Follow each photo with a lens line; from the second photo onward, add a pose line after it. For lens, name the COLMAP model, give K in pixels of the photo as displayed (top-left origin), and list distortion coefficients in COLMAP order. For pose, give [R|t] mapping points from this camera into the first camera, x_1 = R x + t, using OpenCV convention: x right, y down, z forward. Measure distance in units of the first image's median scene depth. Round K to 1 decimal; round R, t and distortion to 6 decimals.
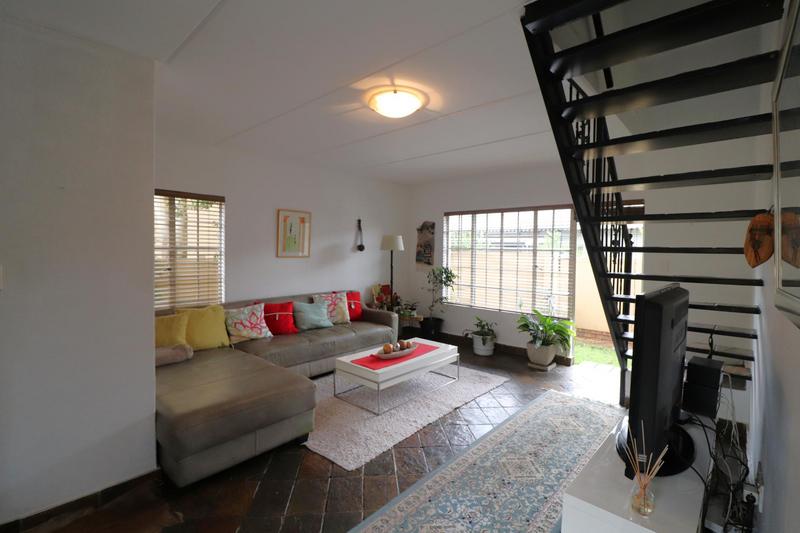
lens RADIAL K [[380.0, 0, 395.4], [0, 380.0, 260.8], [0, 0, 1]] dist [-0.002877, -0.000541]
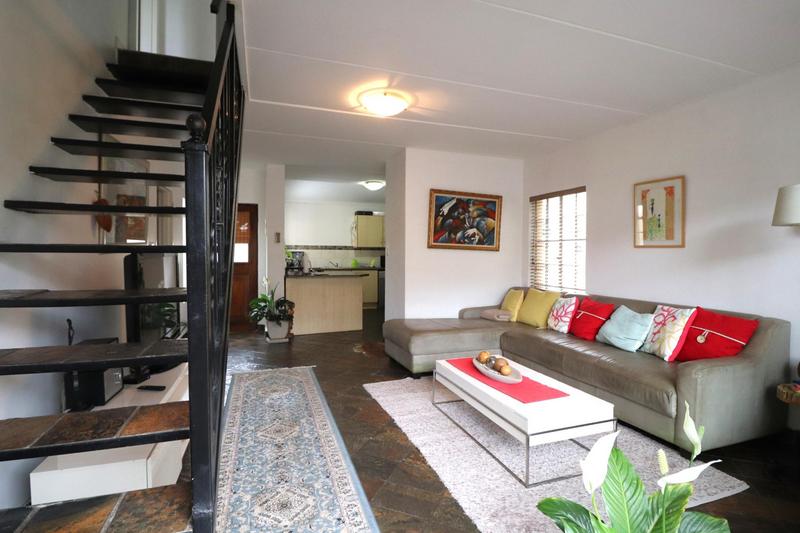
lens RADIAL K [[380.0, 0, 395.3], [0, 380.0, 264.9], [0, 0, 1]] dist [-0.002877, -0.000541]
pose [[-0.470719, 0.015101, -0.882154, 0.924541], [-0.039830, 0.998470, 0.038346, 0.025043], [0.881384, 0.053186, -0.469397, 1.475538]]
